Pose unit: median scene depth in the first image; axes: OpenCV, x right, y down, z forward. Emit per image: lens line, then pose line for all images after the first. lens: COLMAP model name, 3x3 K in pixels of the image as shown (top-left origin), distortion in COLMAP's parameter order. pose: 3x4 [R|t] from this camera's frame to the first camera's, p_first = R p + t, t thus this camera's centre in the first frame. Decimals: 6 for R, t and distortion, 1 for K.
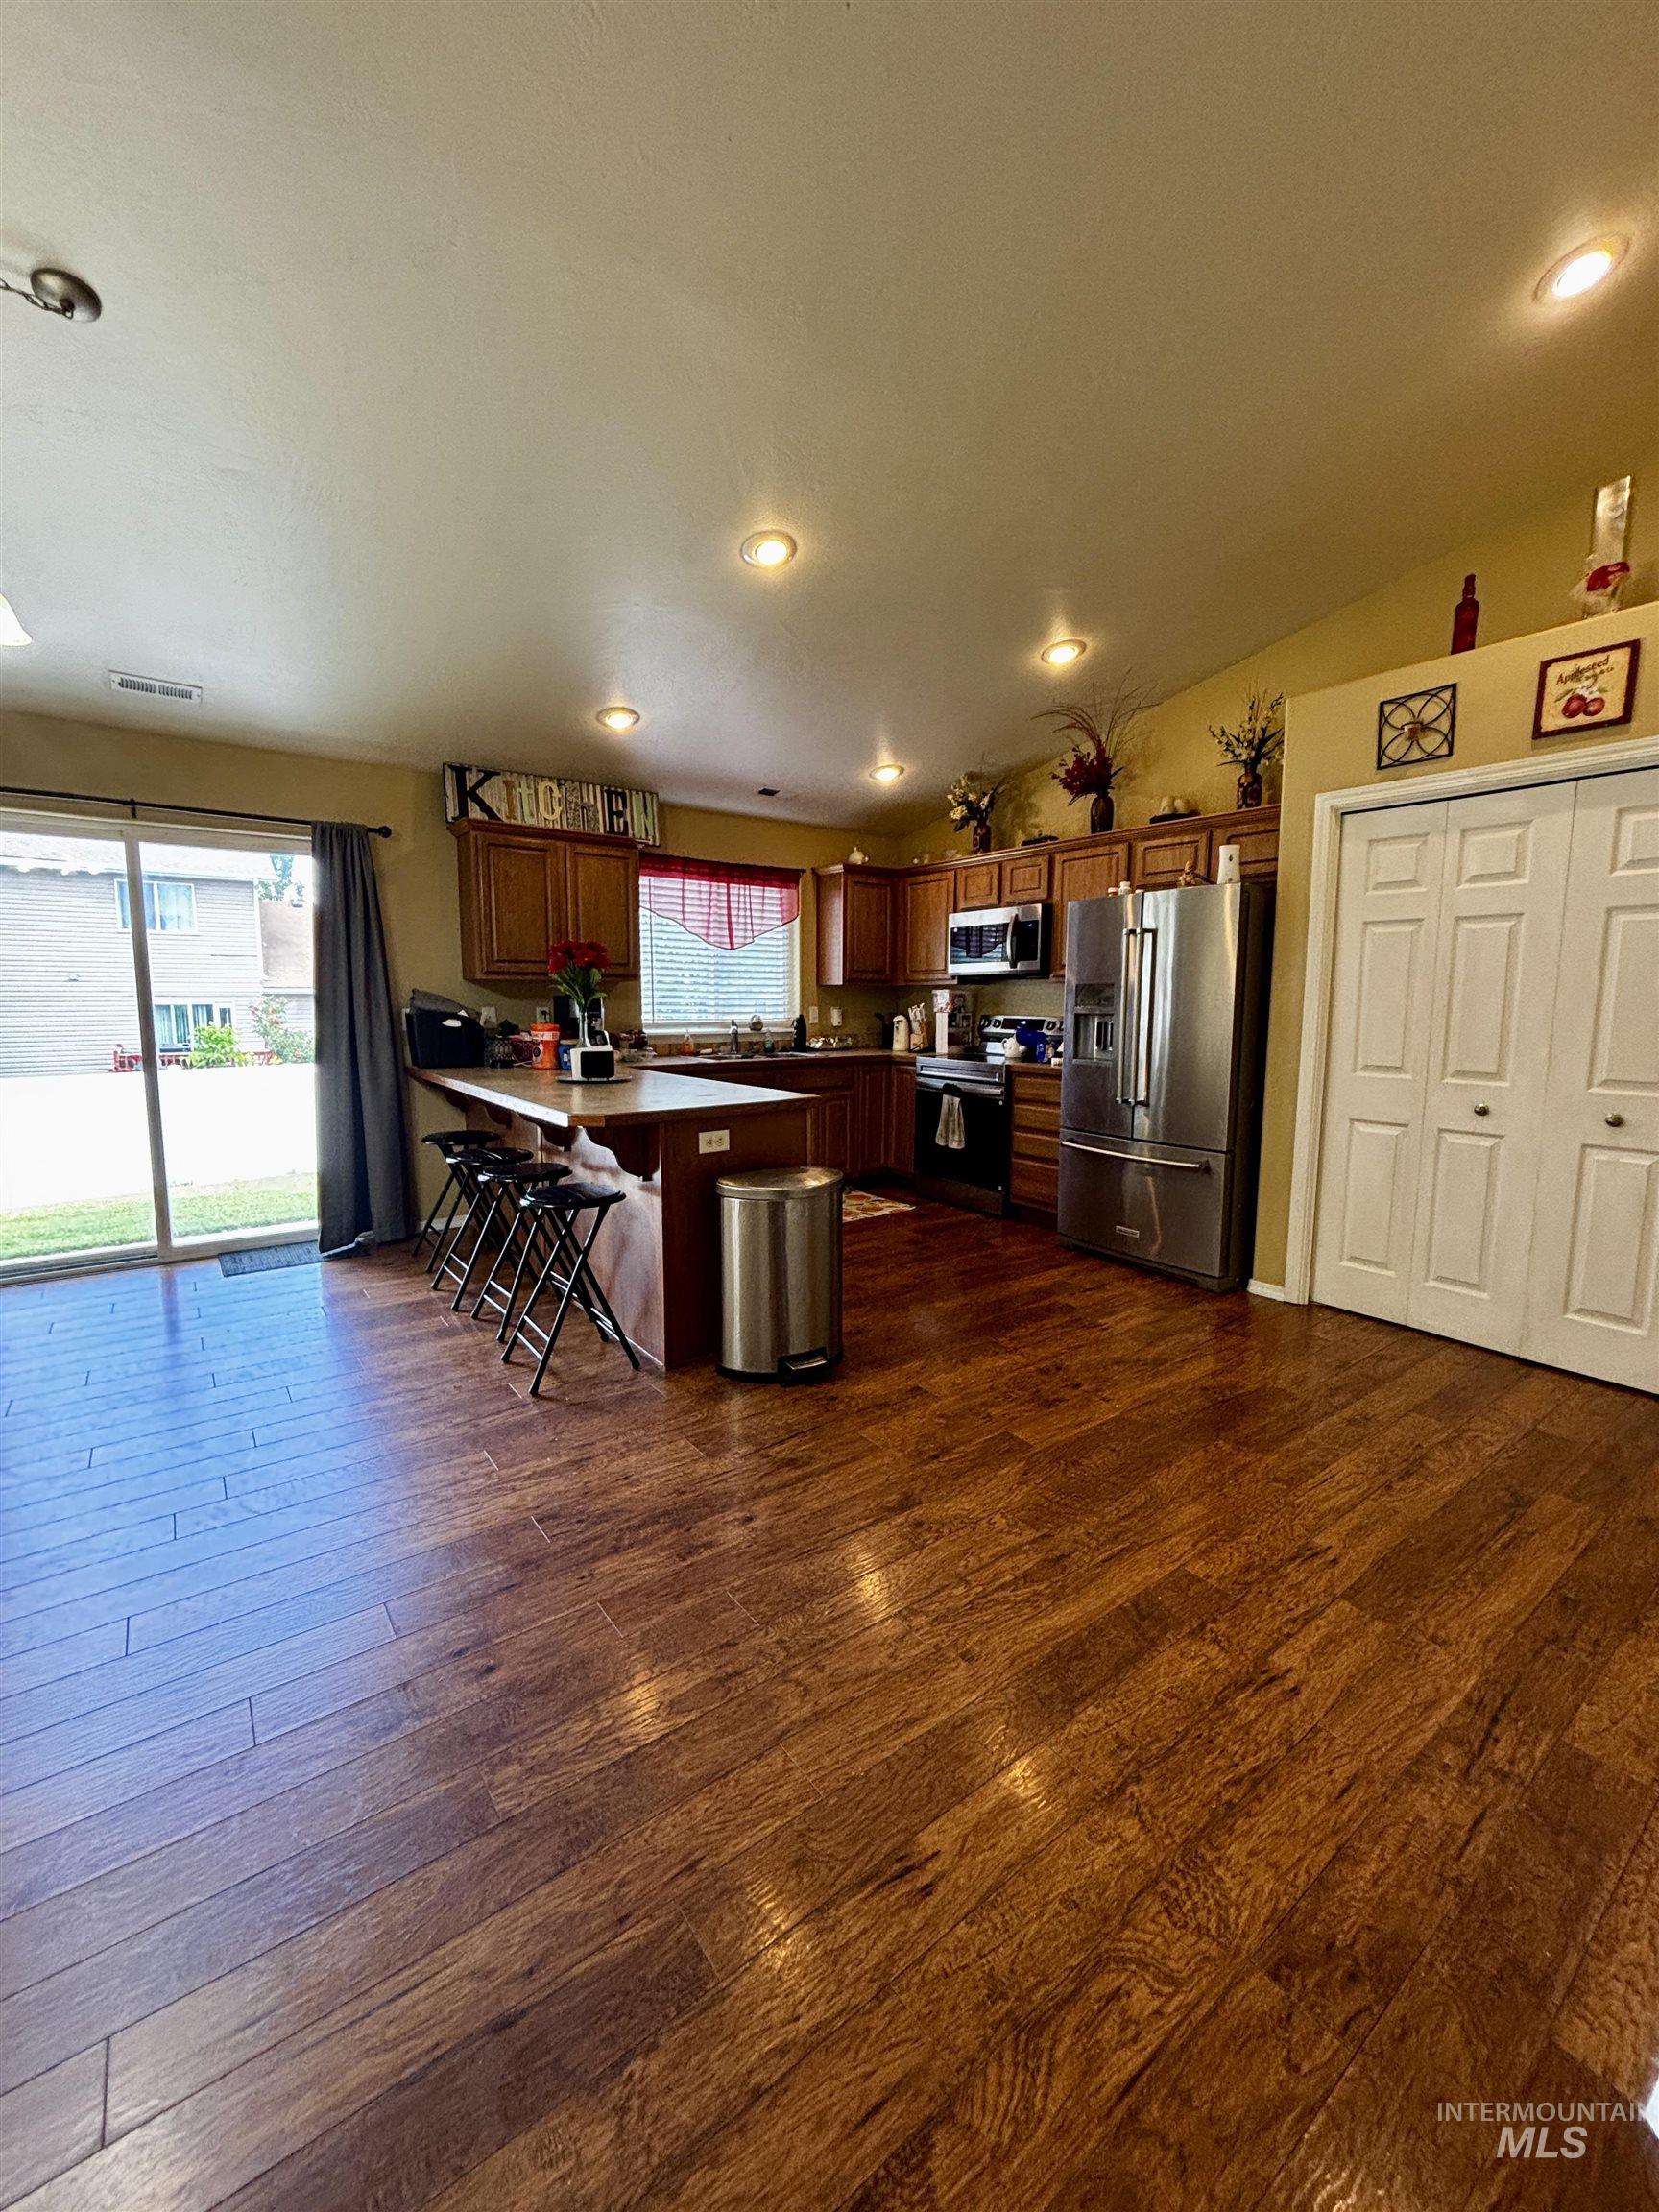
lens RADIAL K [[898.2, 0, 830.4], [0, 898.2, 1098.4], [0, 0, 1]] dist [-0.001544, 0.004371]
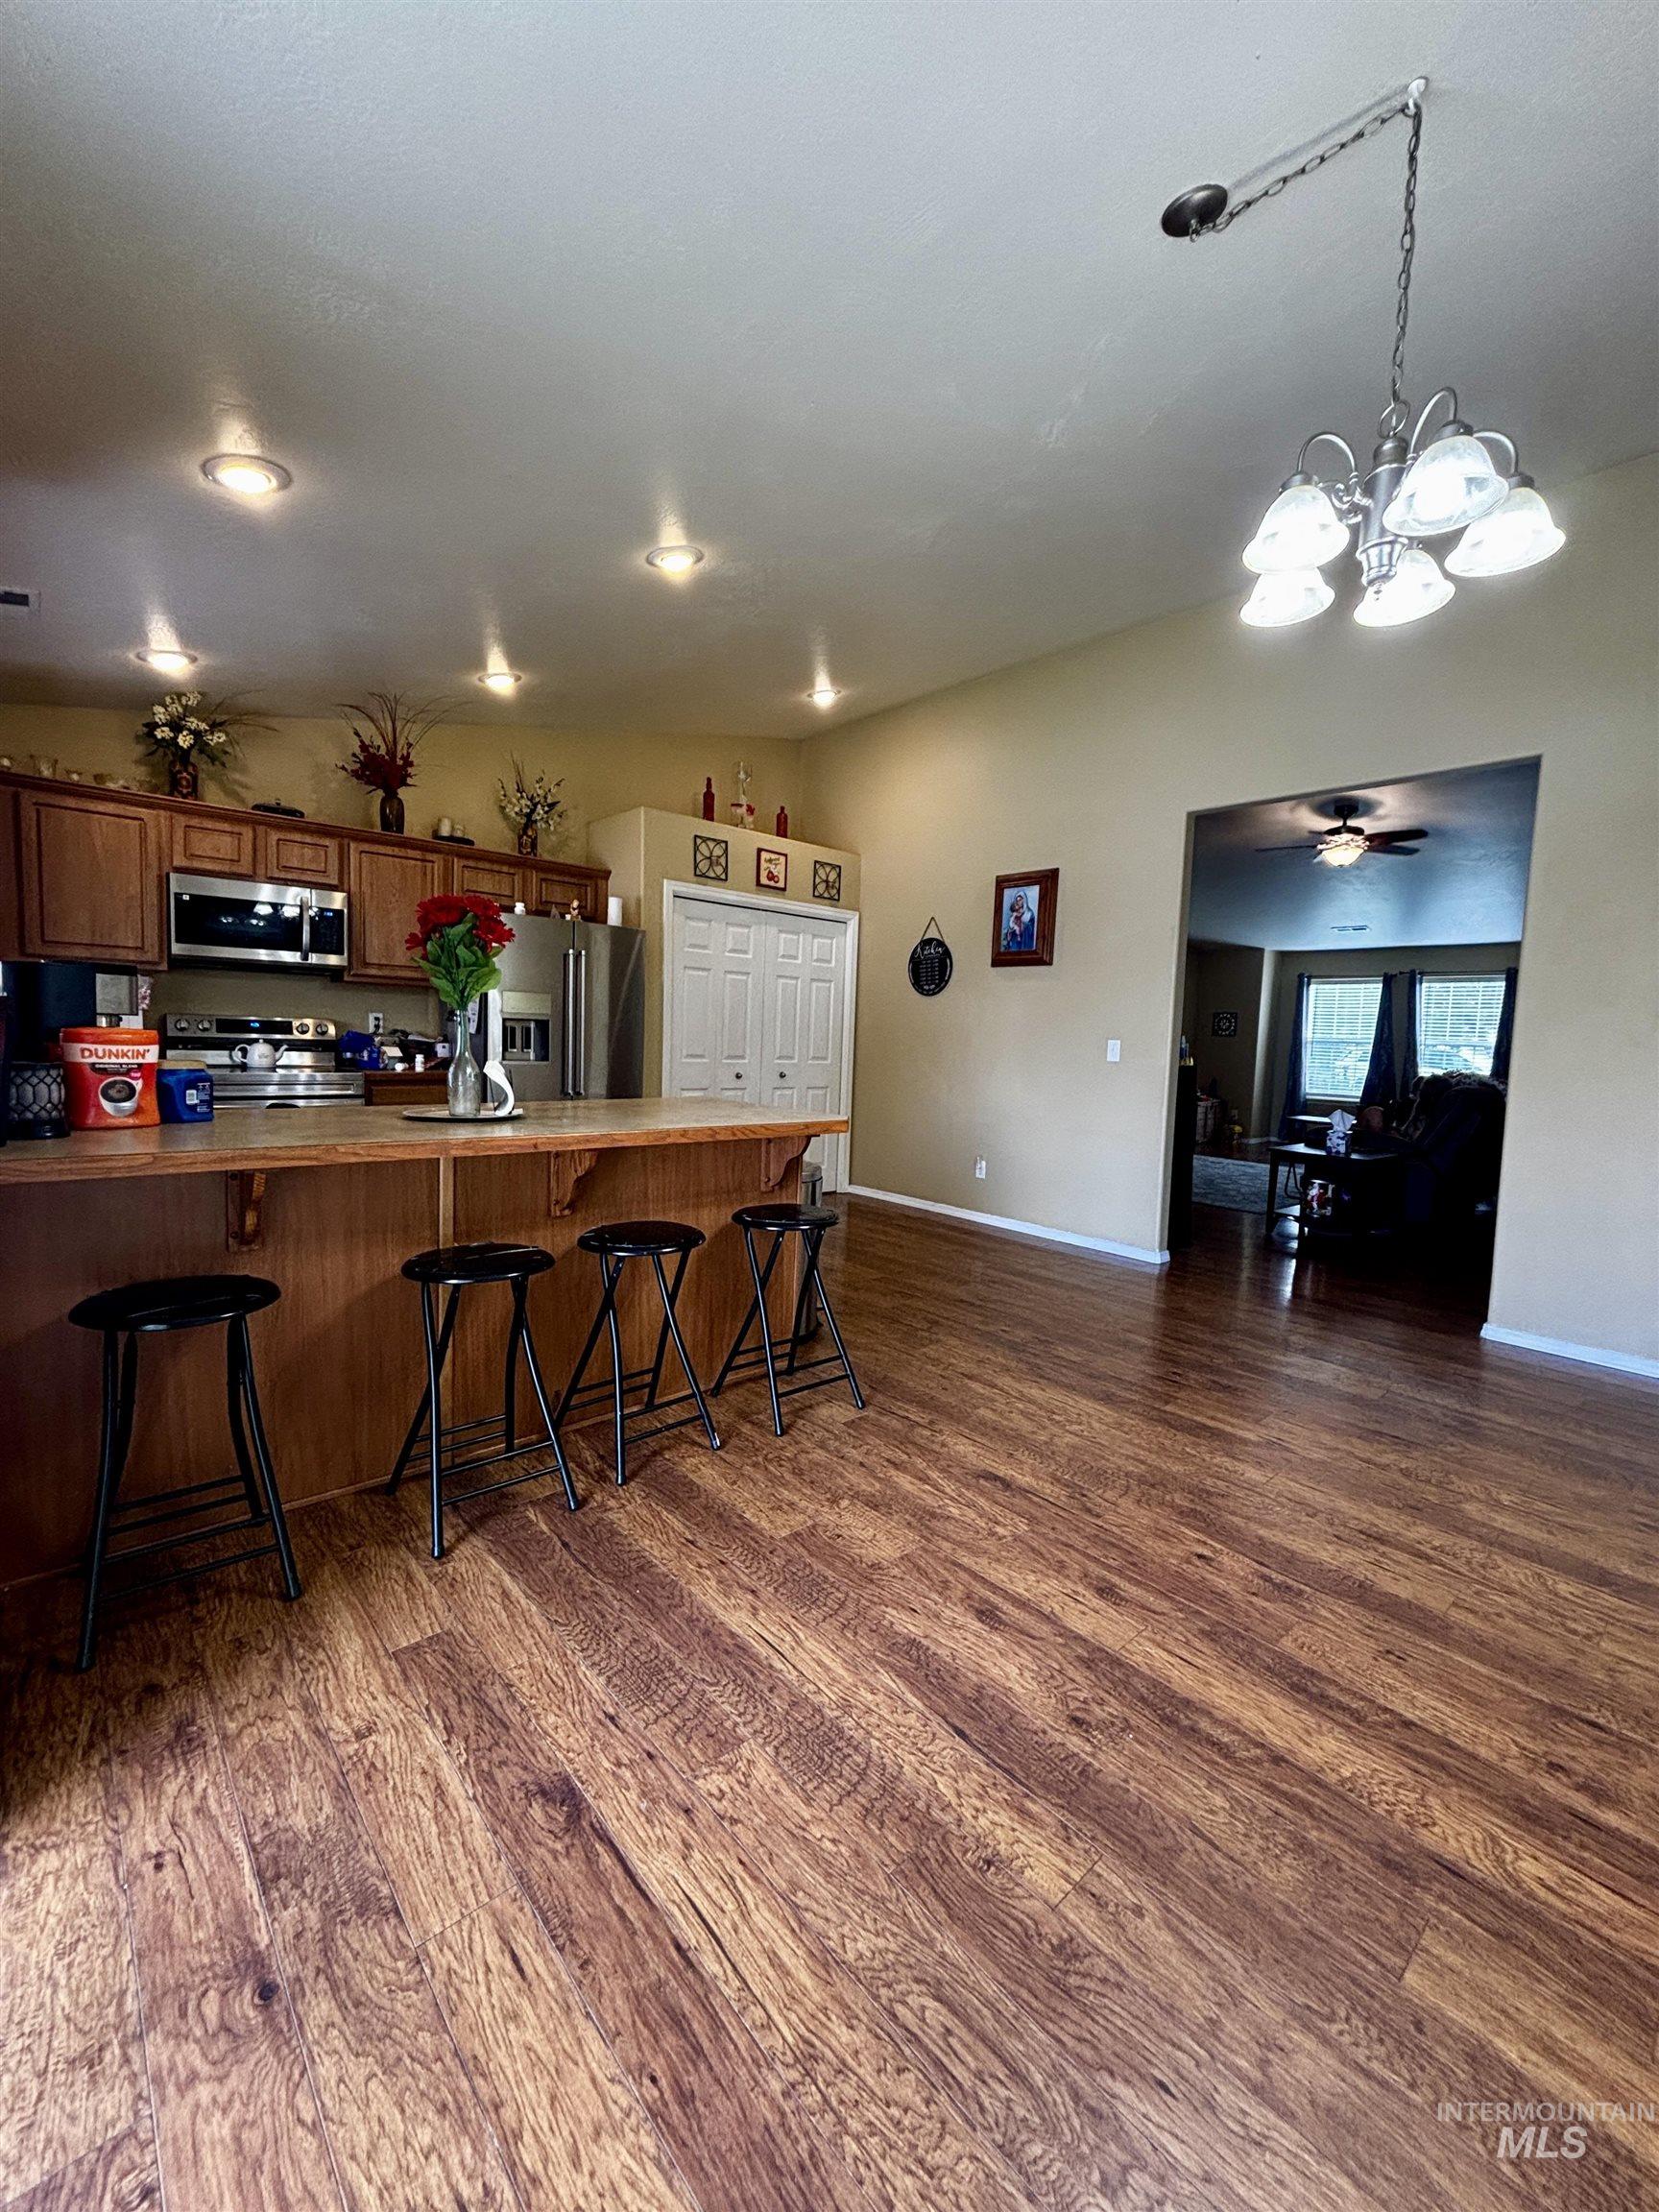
lens RADIAL K [[877.9, 0, 827.0], [0, 877.9, 1116.4], [0, 0, 1]] dist [0.000270, -0.000205]
pose [[-0.083711, -0.100723, 0.991387, -1.068746], [0.075359, 0.991390, 0.107087, -0.081284], [-0.993636, 0.083675, -0.075400, 0.923070]]
